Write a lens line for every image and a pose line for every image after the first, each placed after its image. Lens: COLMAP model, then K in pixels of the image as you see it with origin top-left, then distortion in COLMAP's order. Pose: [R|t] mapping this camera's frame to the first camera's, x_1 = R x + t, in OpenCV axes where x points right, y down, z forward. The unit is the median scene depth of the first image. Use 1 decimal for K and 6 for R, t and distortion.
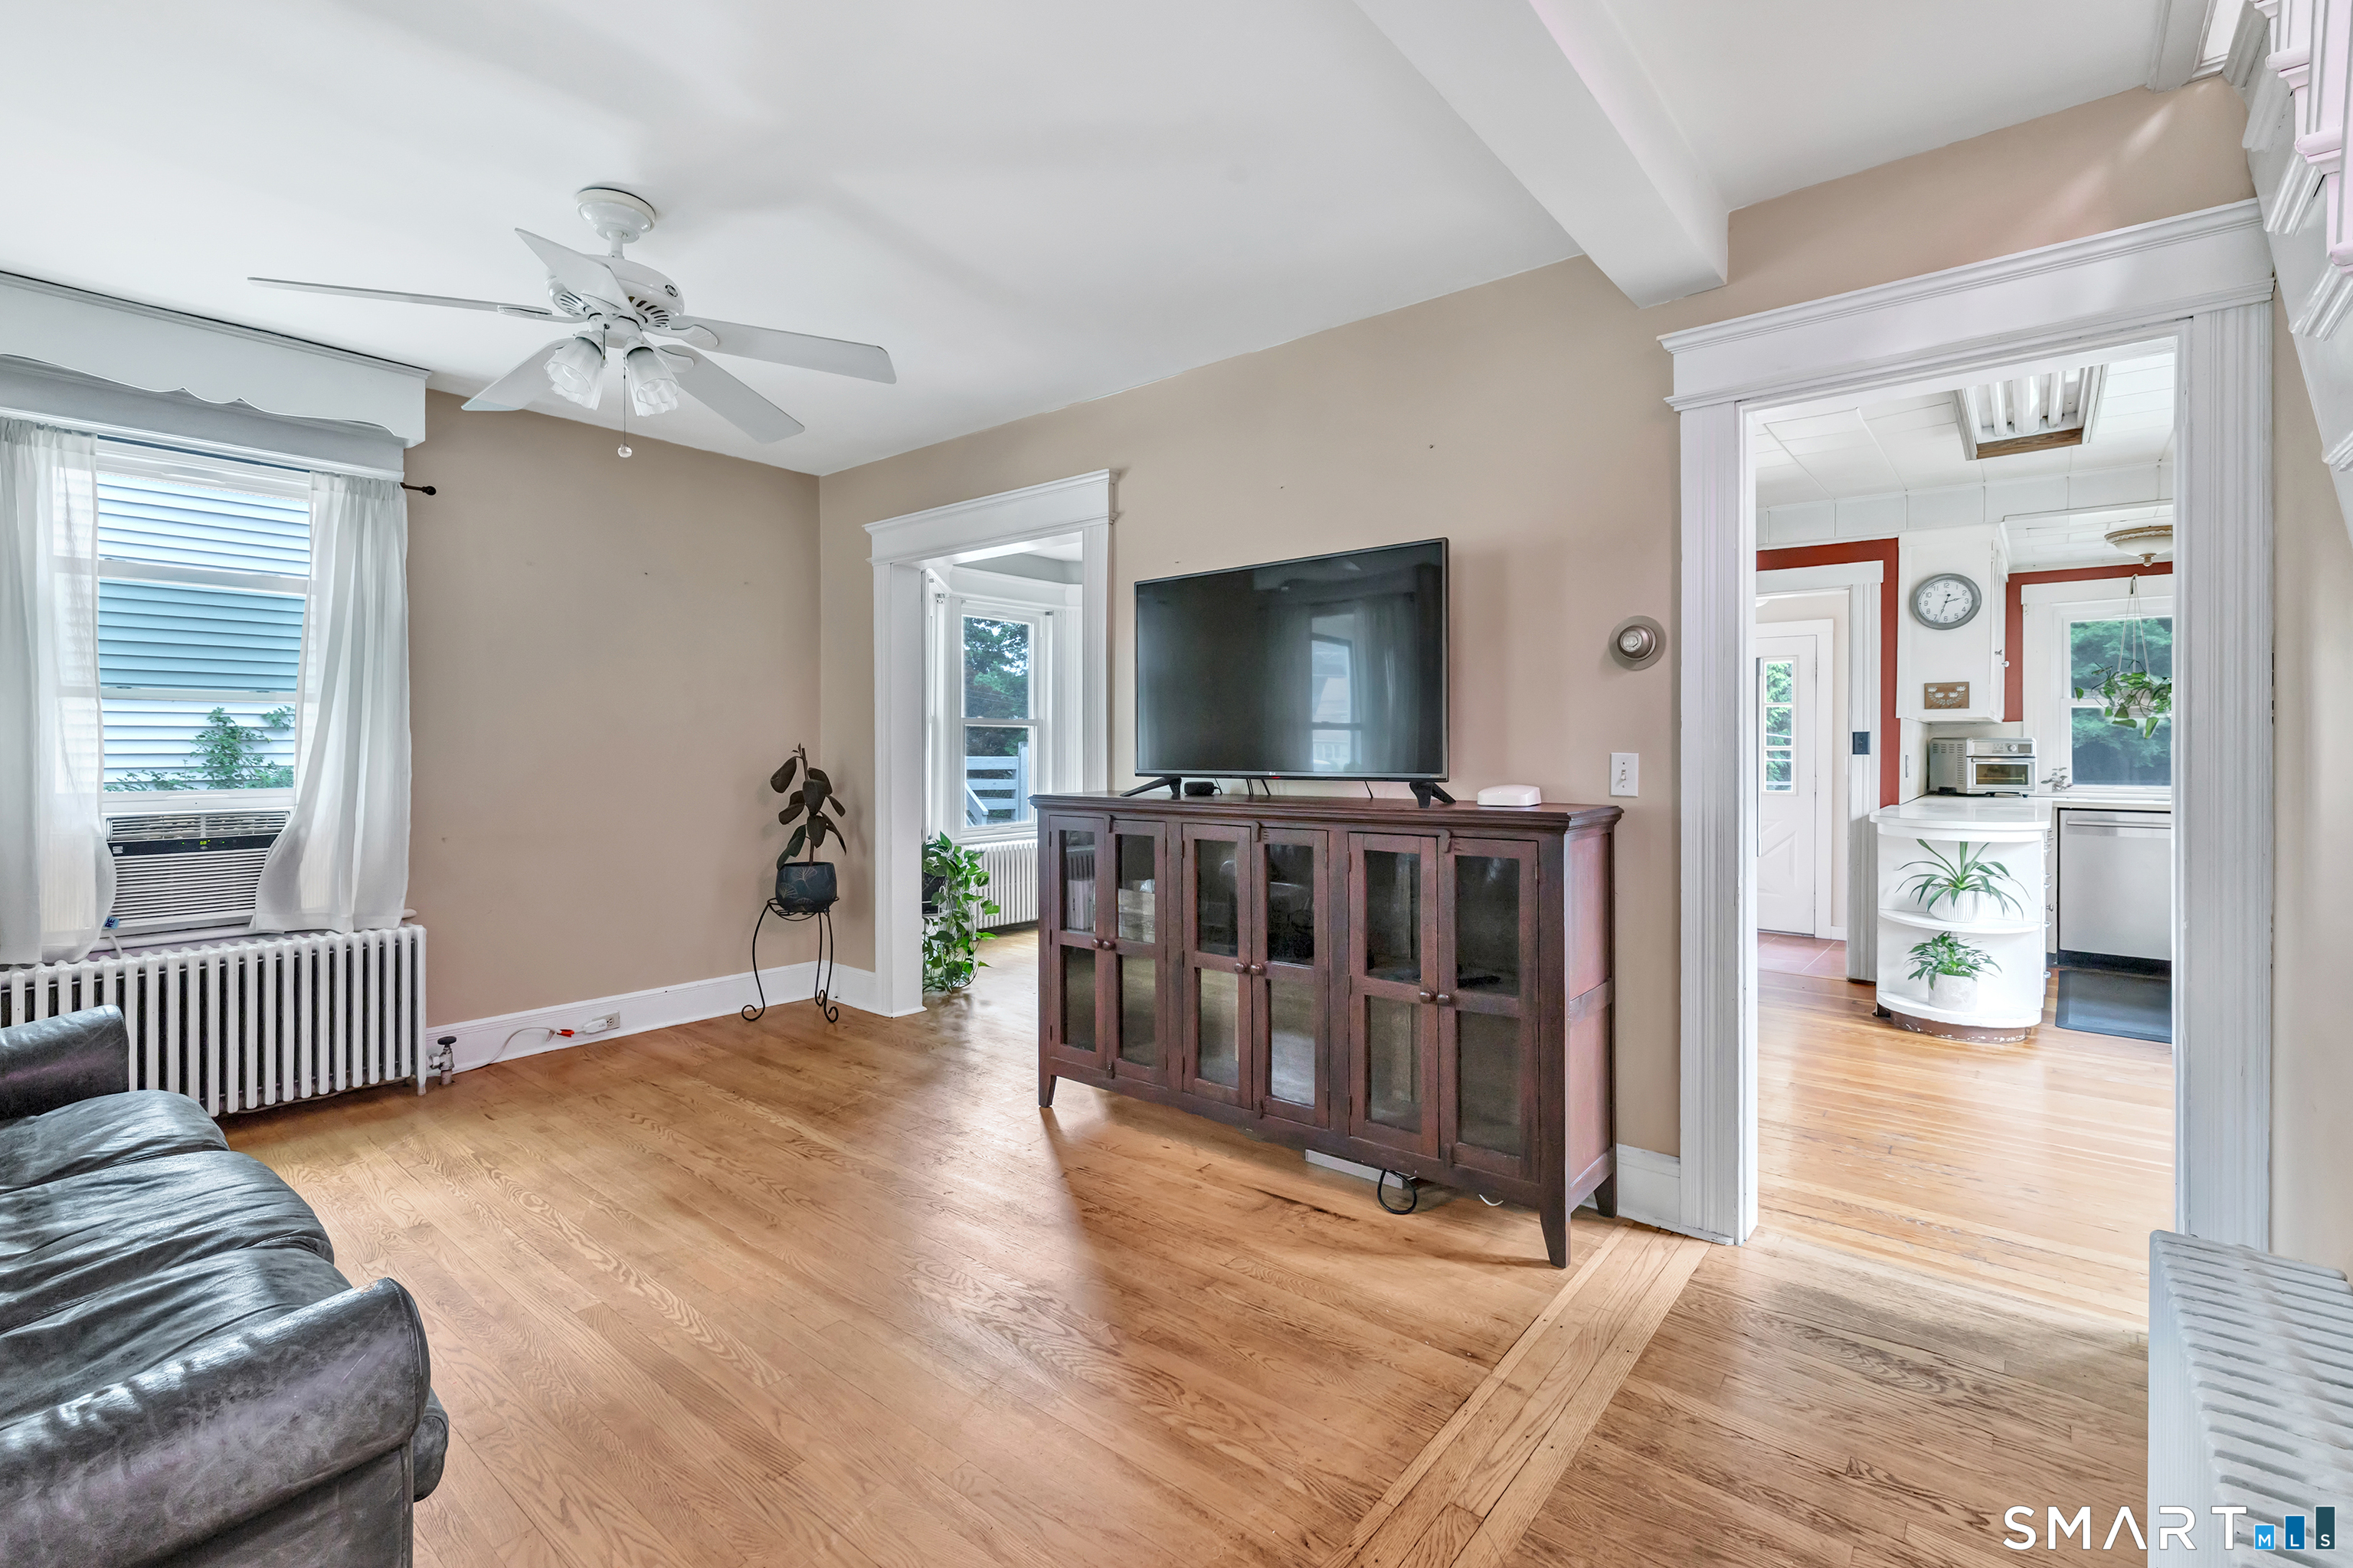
lens RADIAL K [[1031.6, 0, 1178.7], [0, 1031.6, 764.8], [0, 0, 1]] dist [-0.000597, 0.000076]
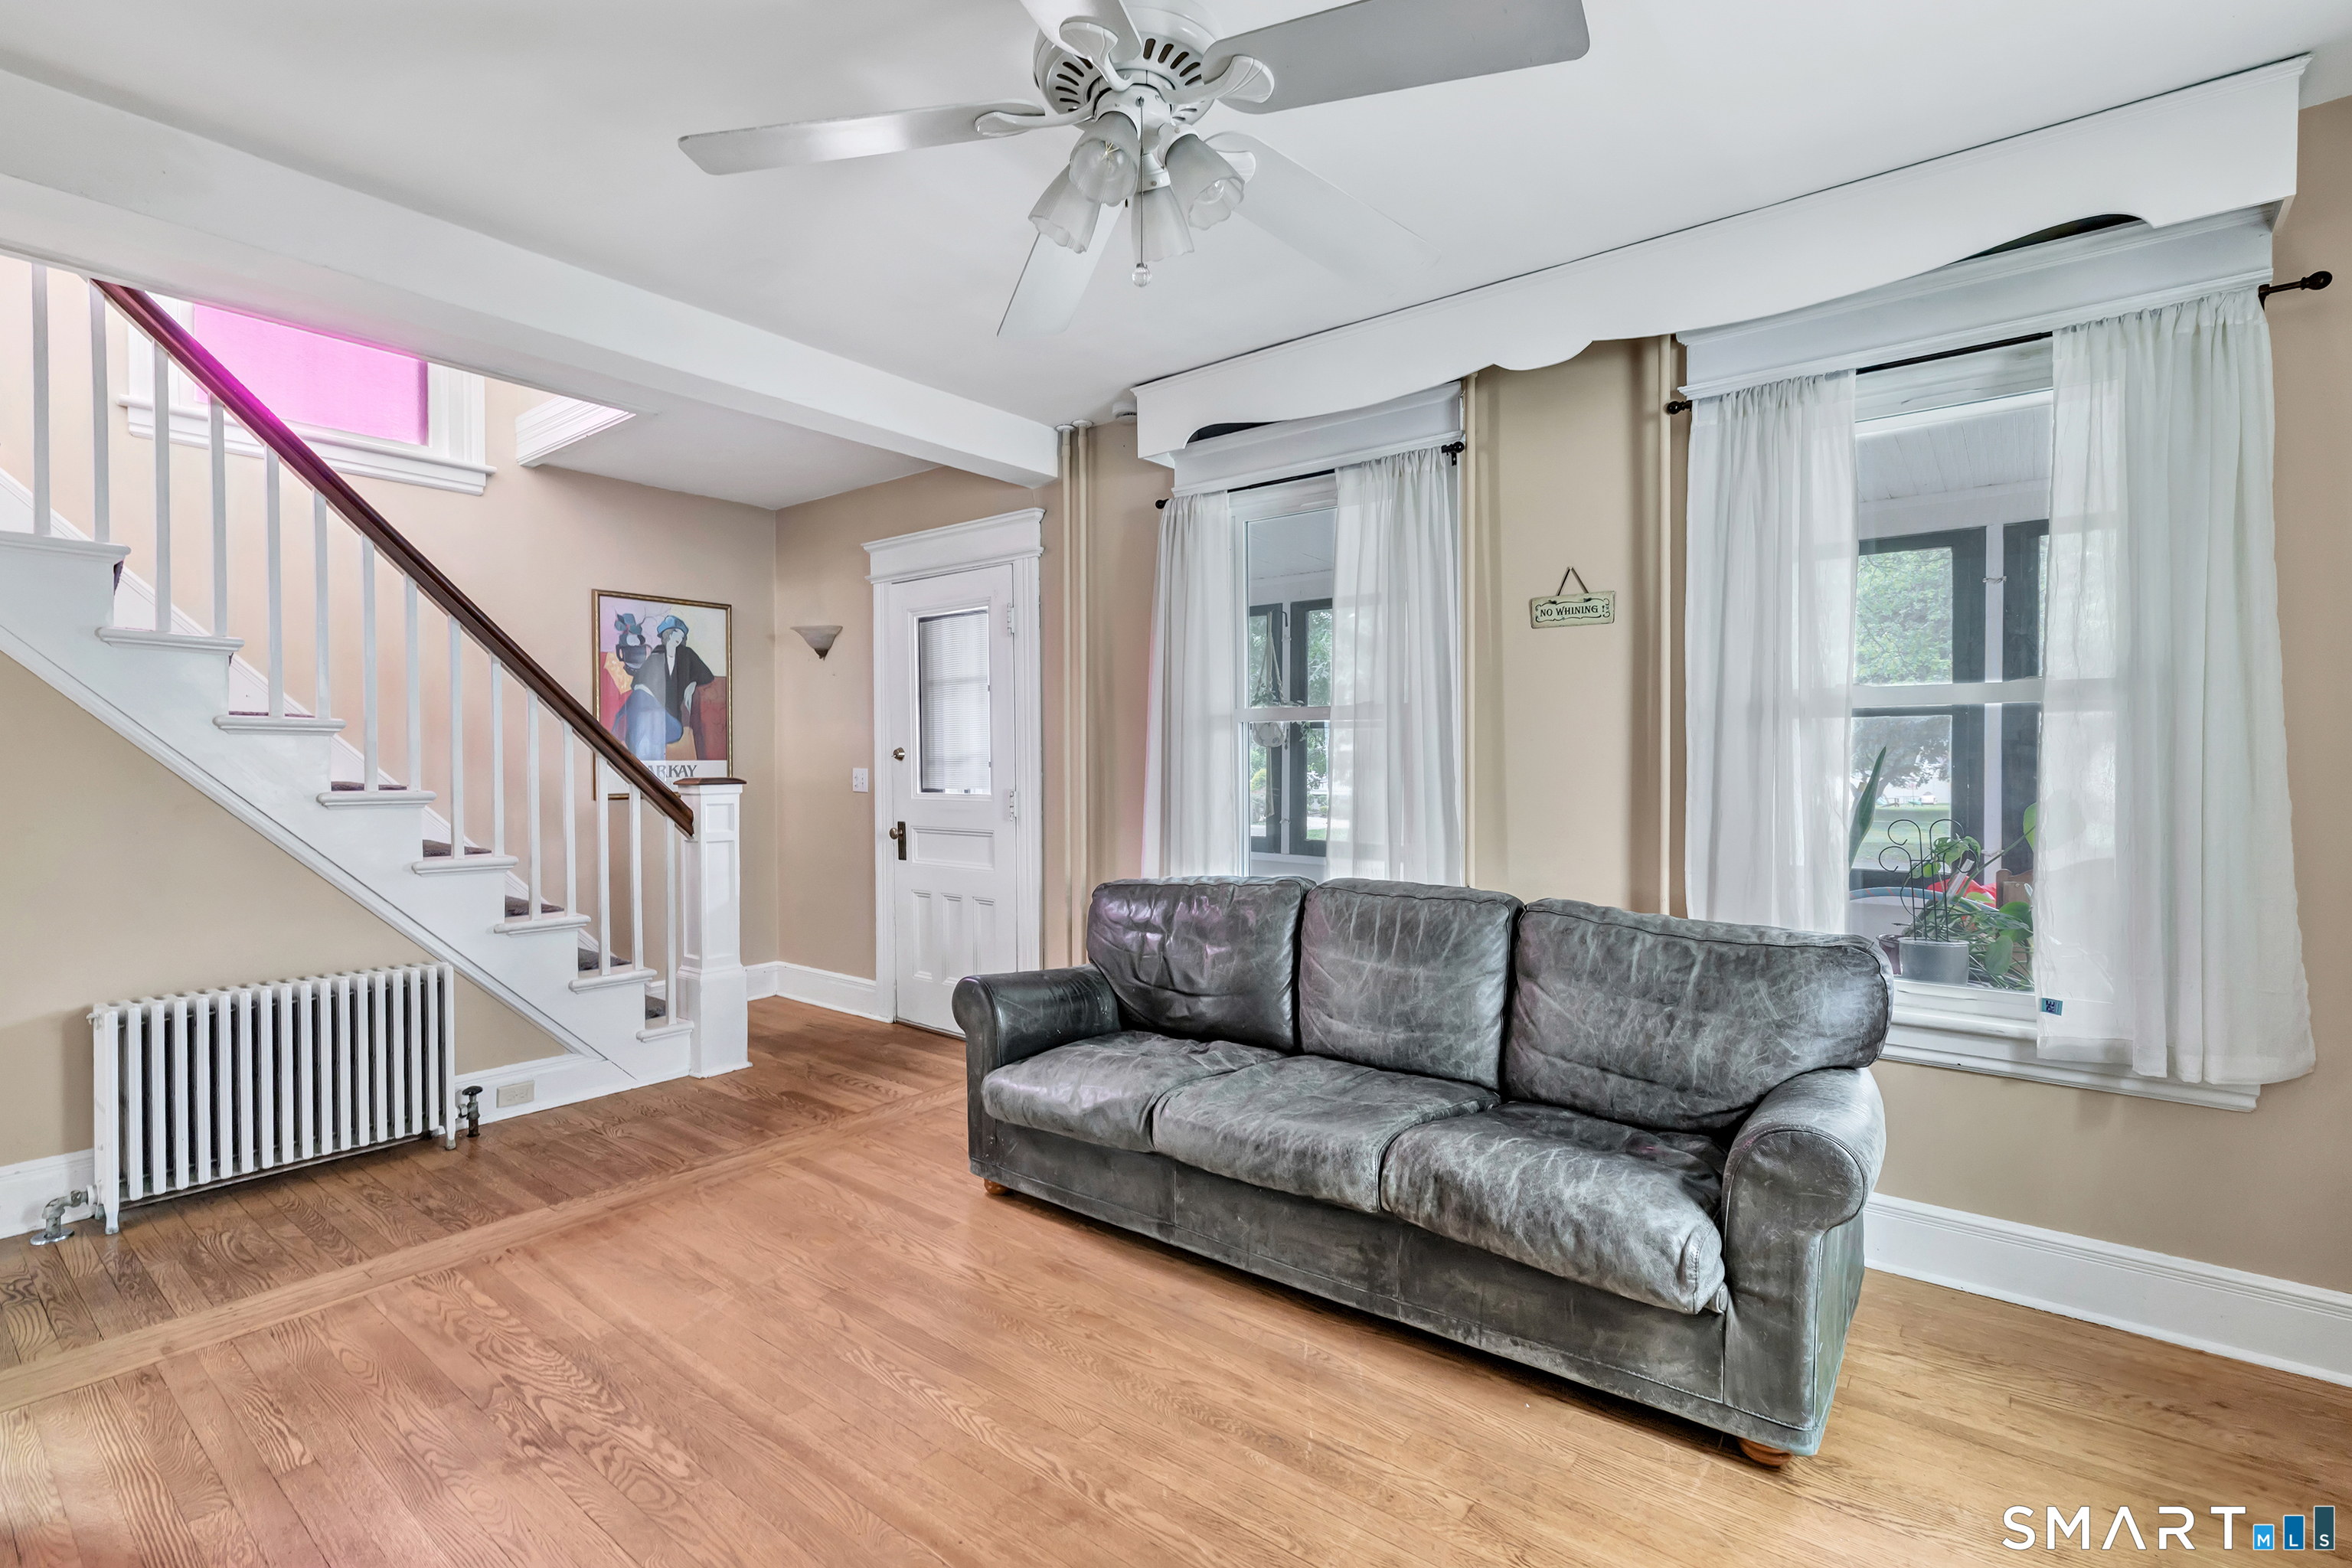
lens RADIAL K [[1059.6, 0, 1153.6], [0, 1059.6, 775.2], [0, 0, 1]] dist [-0.000813, 0.008676]
pose [[-0.999988, 0.004333, 0.002278, -0.504833], [0.004415, 0.999292, 0.037369, -0.027664], [-0.002115, 0.037379, -0.999299, 1.476746]]
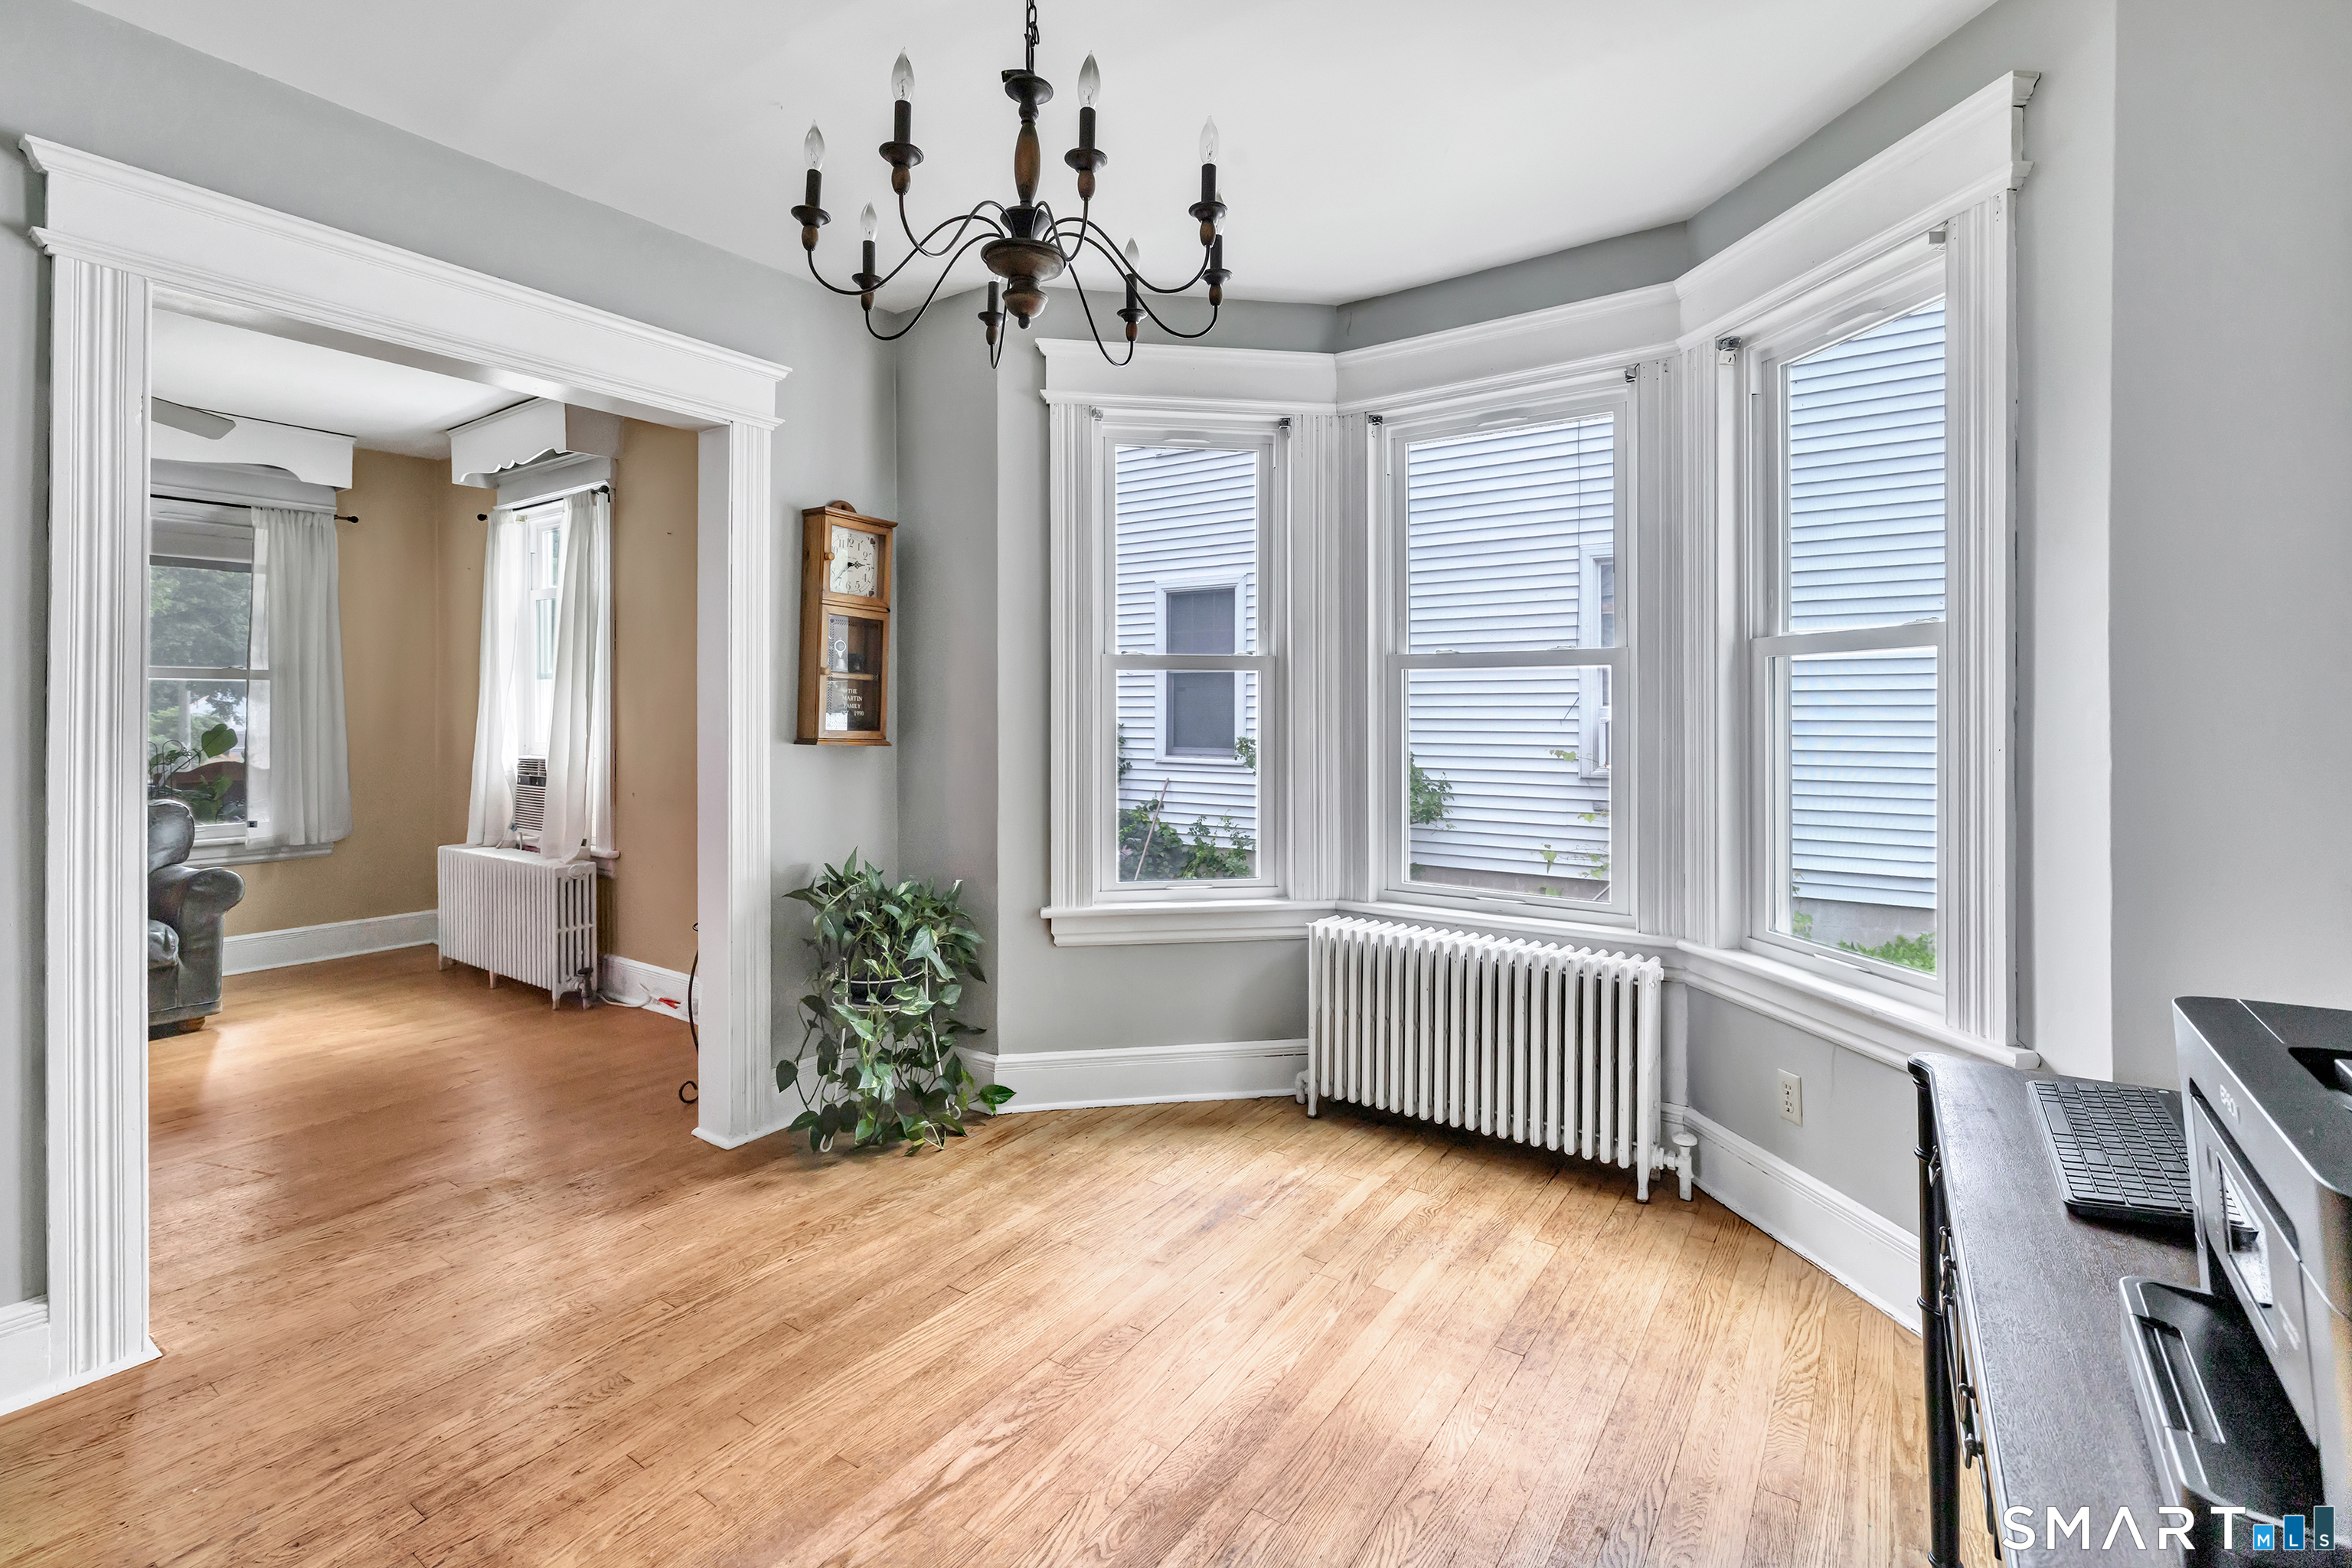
lens RADIAL K [[1047.2, 0, 1206.0], [0, 1047.2, 702.5], [0, 0, 1]] dist [0.000537, 0.000254]
pose [[0.091923, -0.002087, -0.995764, 0.662594], [-0.024316, 0.999695, -0.004340, -0.044221], [0.995469, 0.024612, 0.091844, 2.053516]]
